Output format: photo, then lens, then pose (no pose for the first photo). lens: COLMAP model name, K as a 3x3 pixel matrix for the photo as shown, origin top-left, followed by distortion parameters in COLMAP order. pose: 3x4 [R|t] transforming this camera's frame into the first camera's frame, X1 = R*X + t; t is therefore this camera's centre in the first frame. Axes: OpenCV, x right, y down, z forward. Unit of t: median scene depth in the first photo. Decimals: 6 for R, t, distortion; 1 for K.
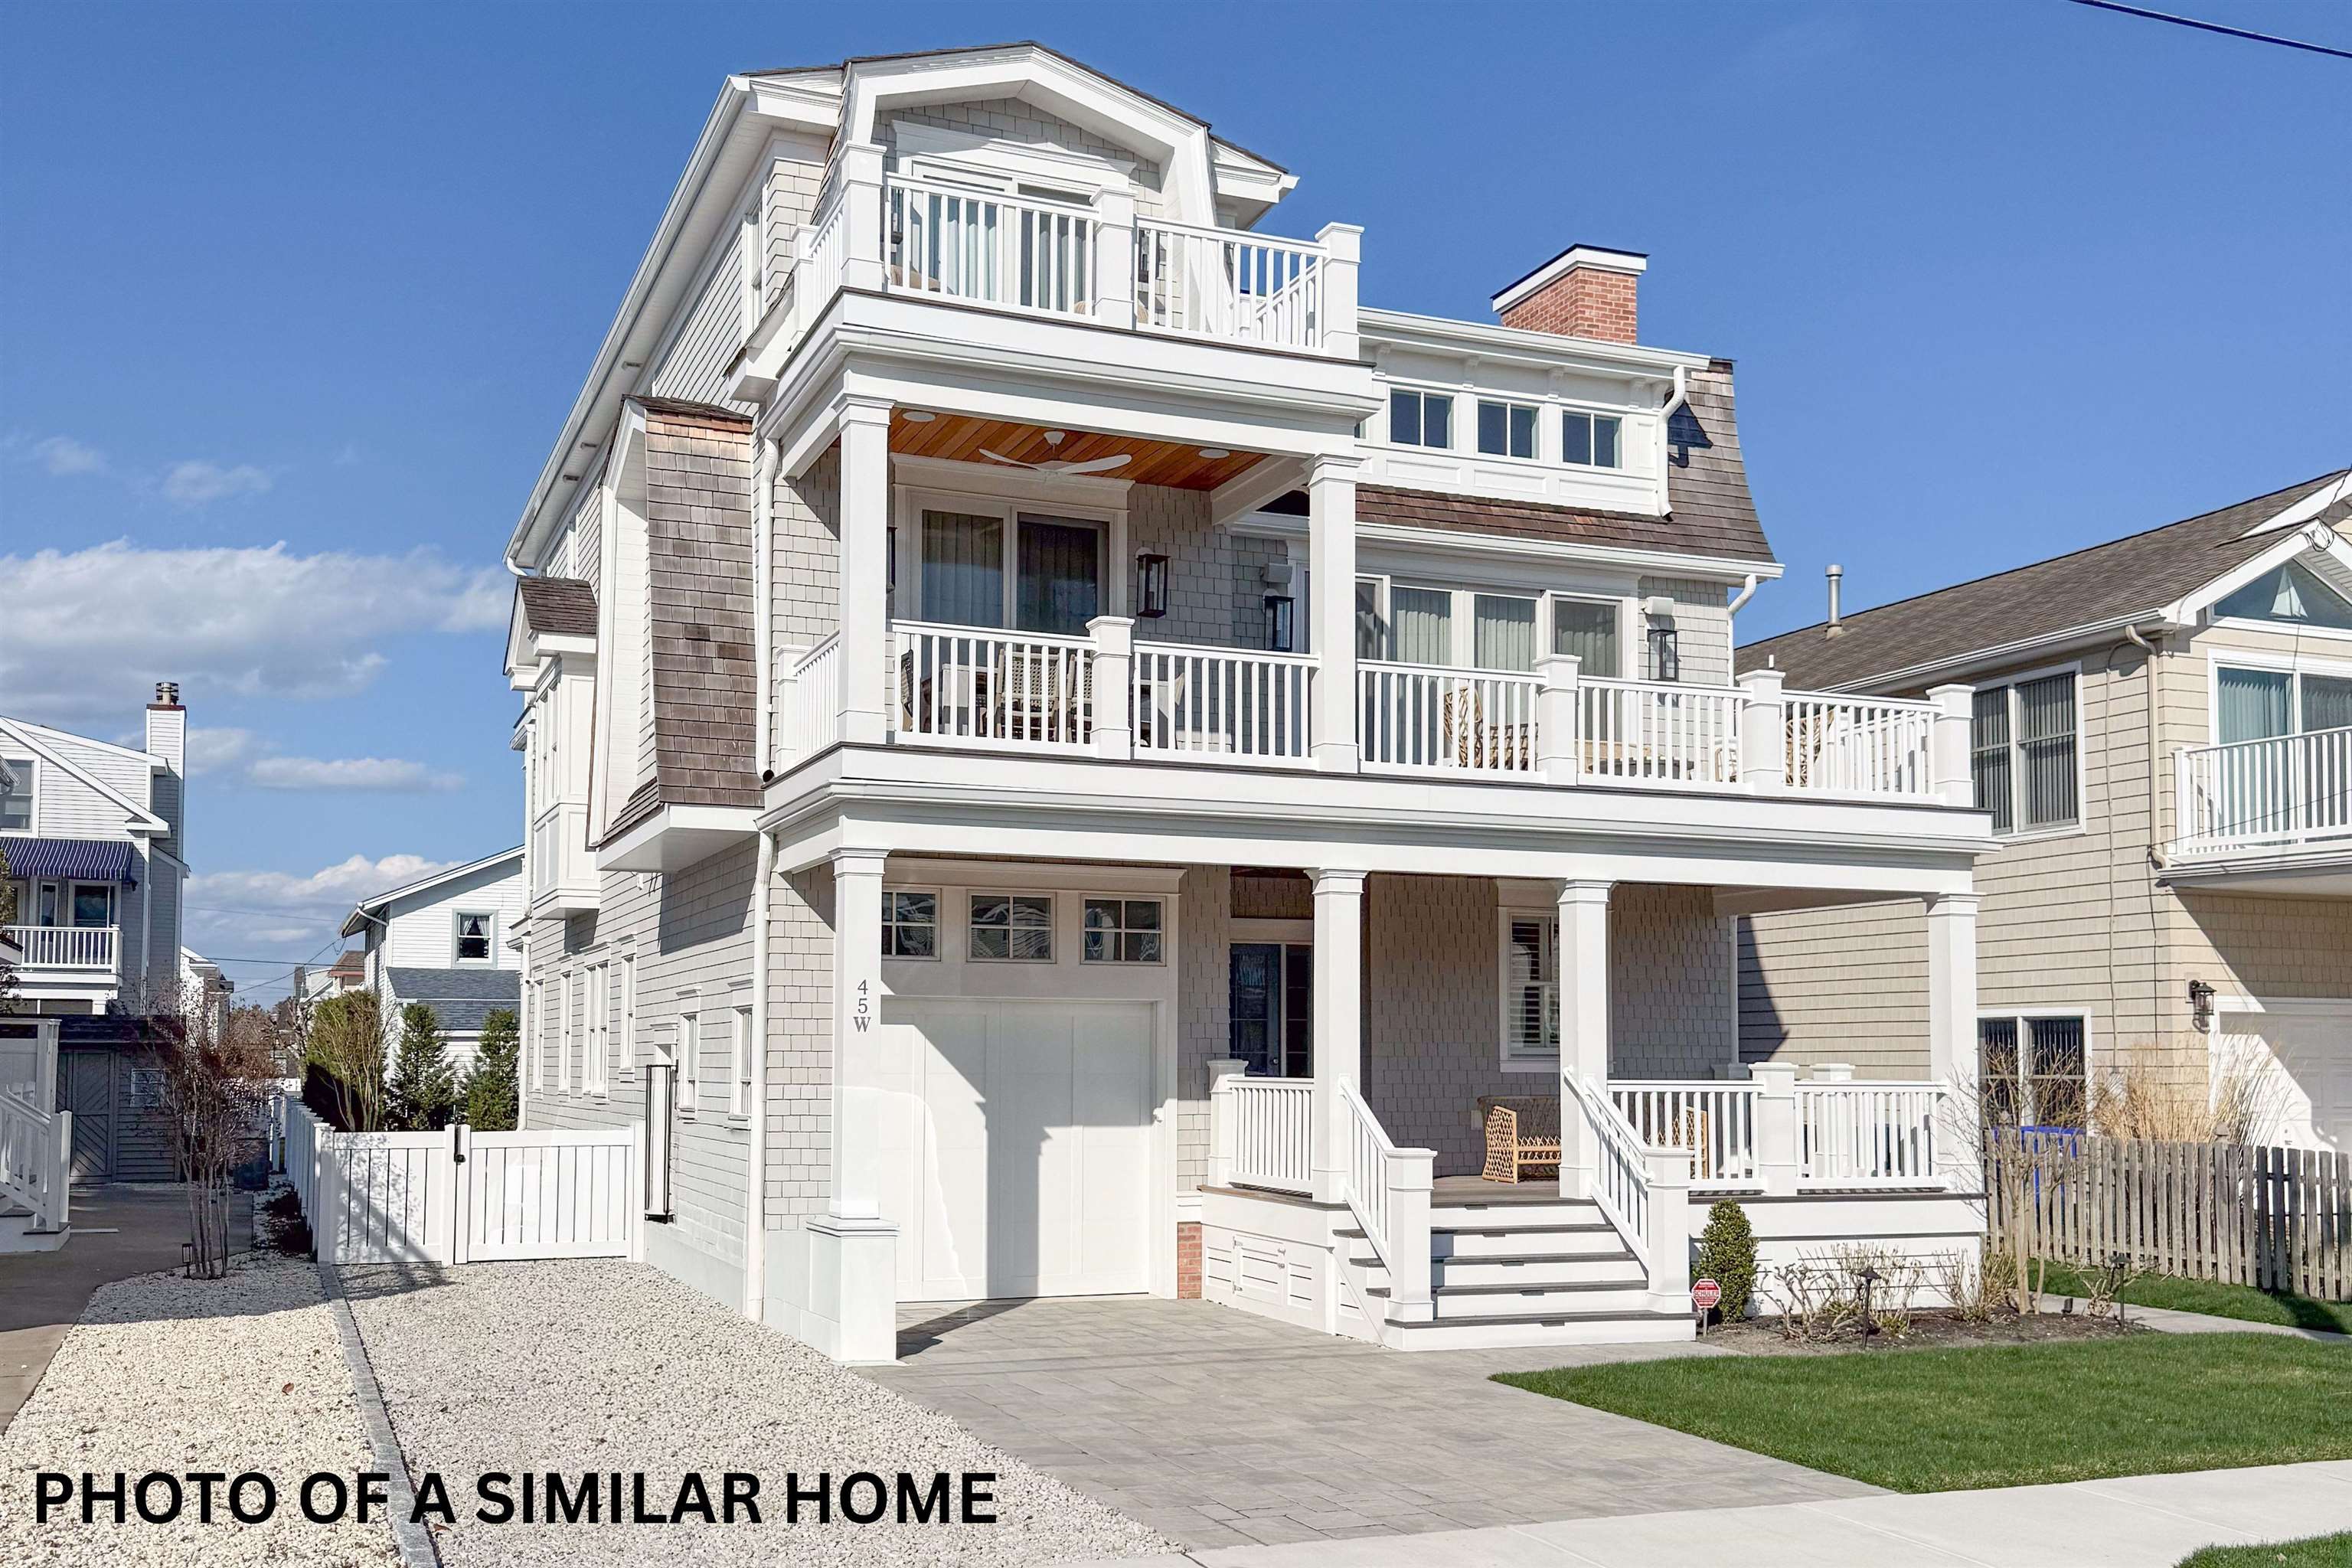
lens RADIAL K [[2139.3, 0, 1187.3], [0, 2139.3, 803.8], [0, 0, 1]] dist [0.084605, 0.000000]
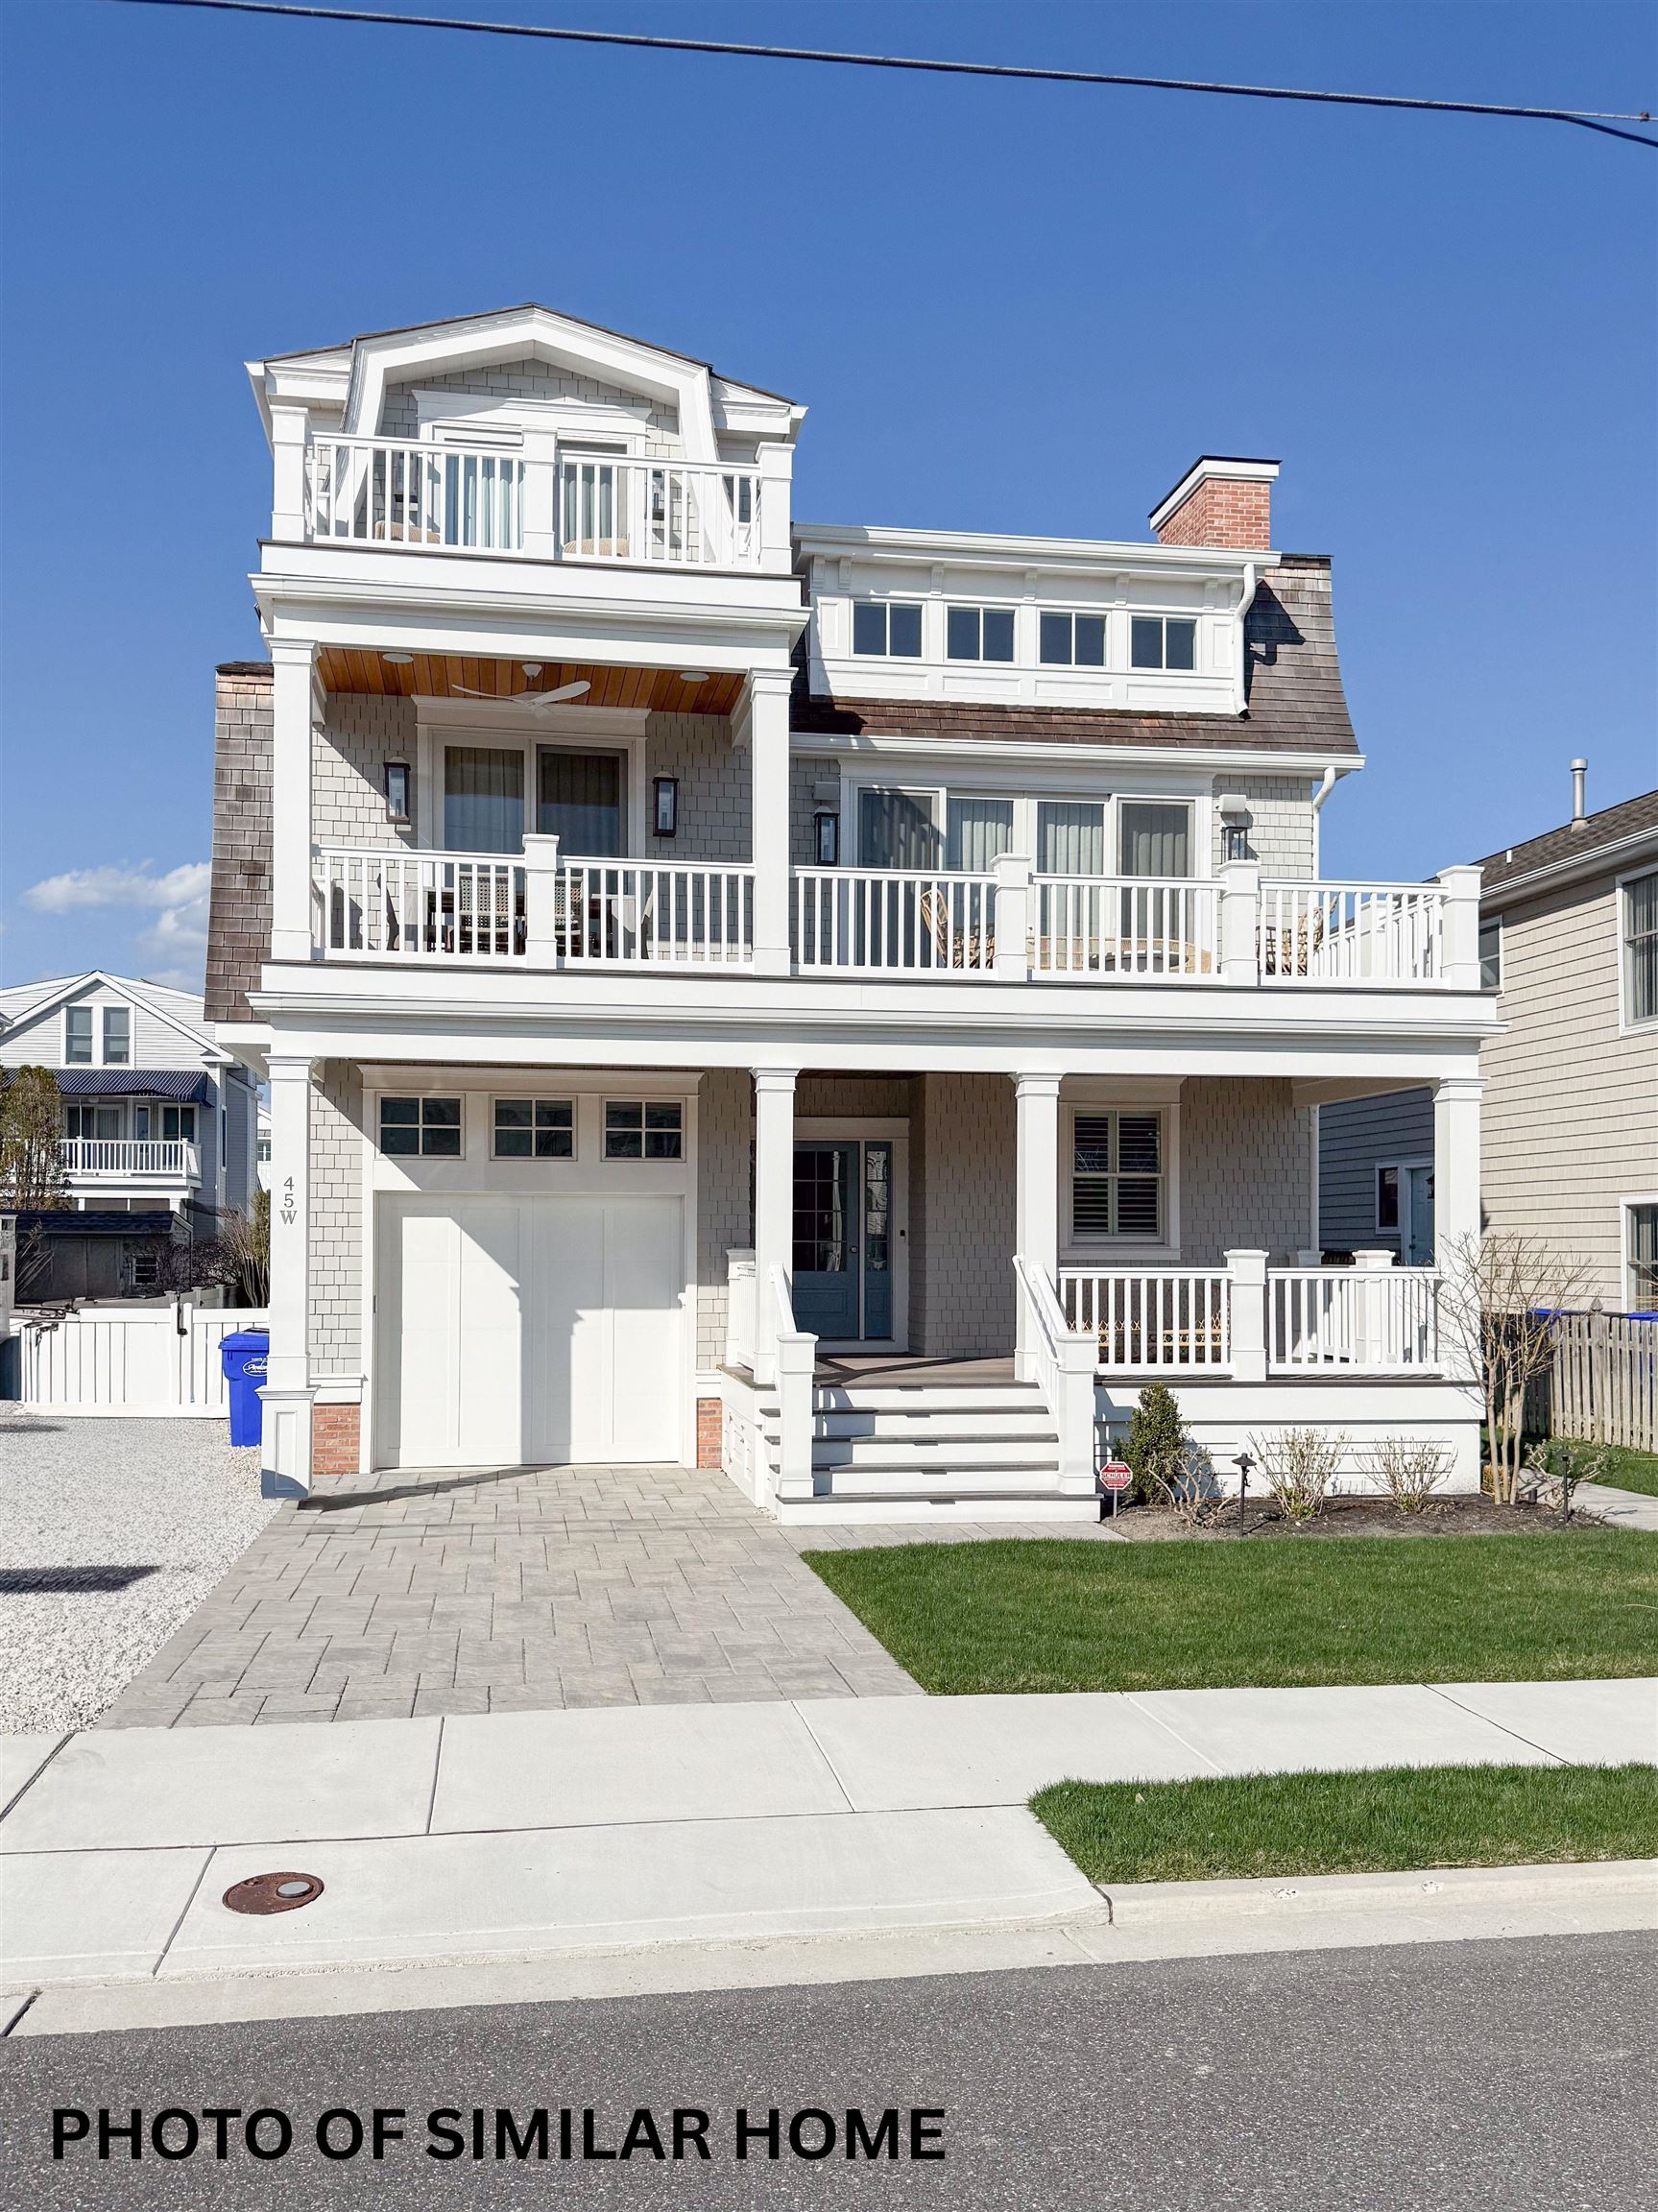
lens RADIAL K [[1858.5, 0, 824.5], [0, 1858.5, 1102.2], [0, 0, 1]] dist [0.056139, -0.058689]
pose [[0.974461, -0.018004, -0.223836, 0.267148], [0.026906, 0.998961, 0.036787, 0.013443], [0.222941, -0.041871, 0.973932, 0.107723]]
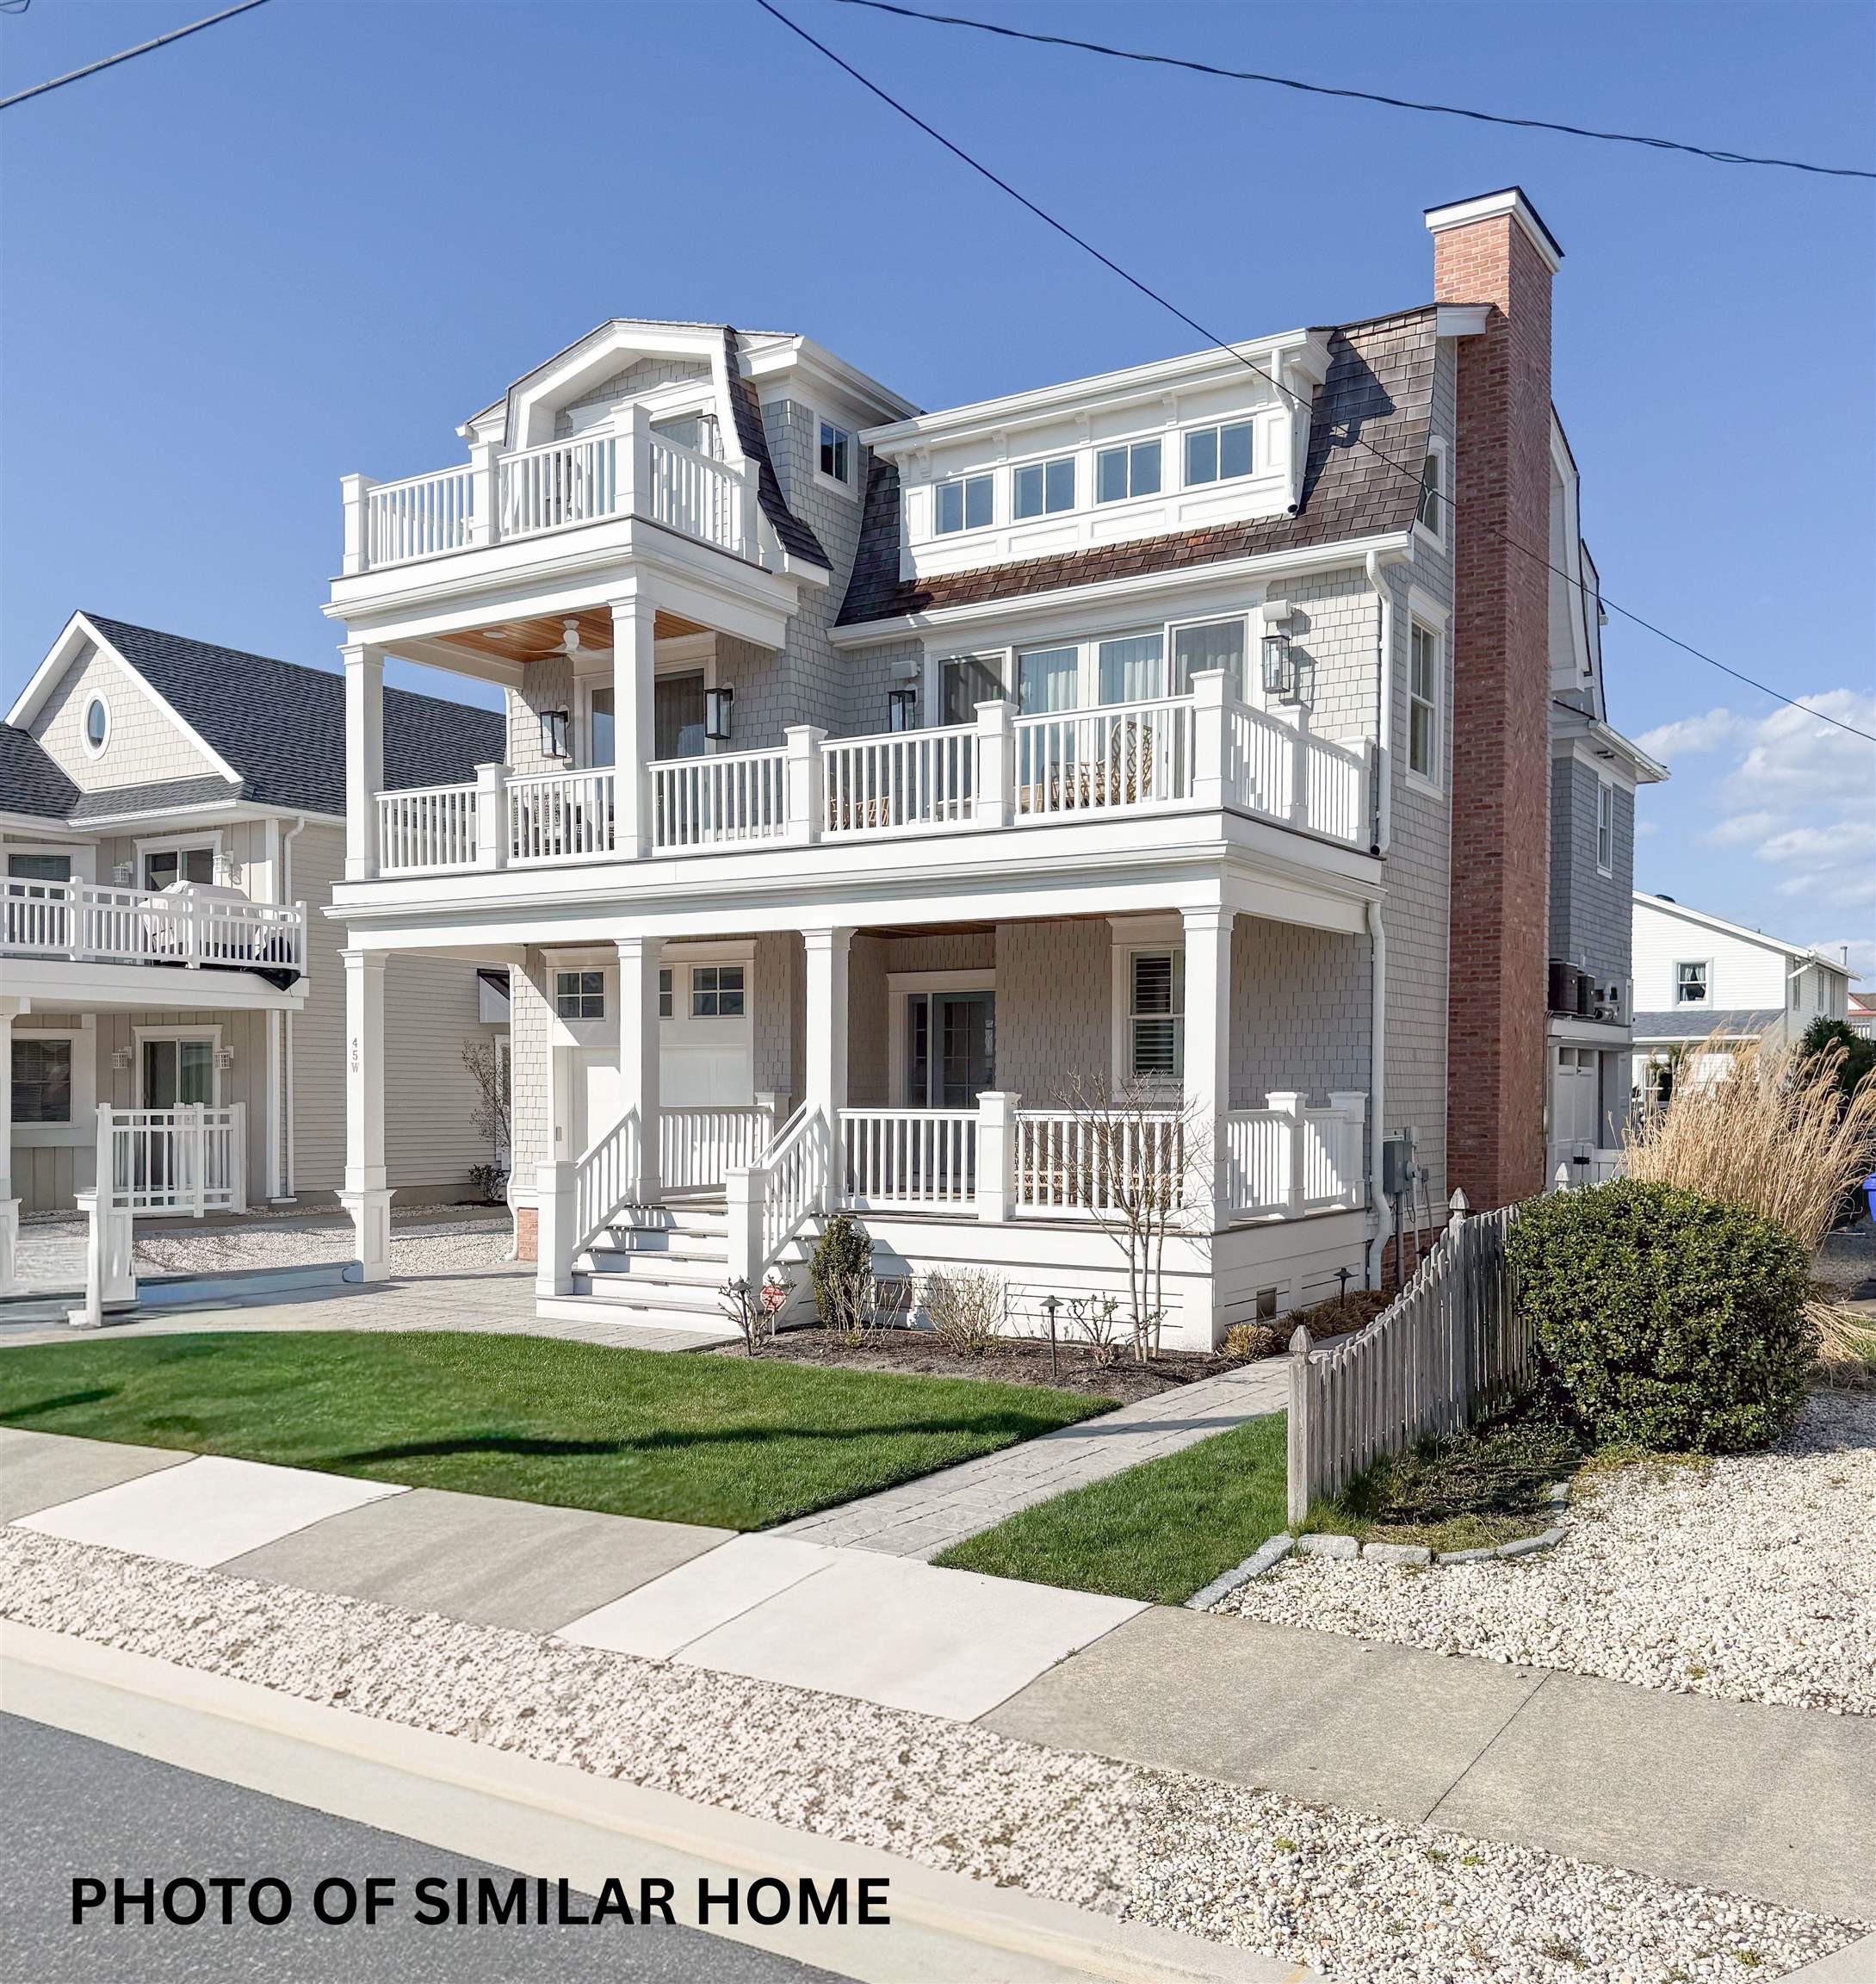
lens RADIAL K [[1831.2, 0, 931.2], [0, 1831.2, 1000.1], [0, 0, 1]] dist [0.009128, 0.000000]
pose [[0.587646, -0.042718, -0.807990, 0.911841], [0.097427, 0.995075, 0.018249, 0.057084], [0.803231, -0.089444, 0.588914, 0.457565]]
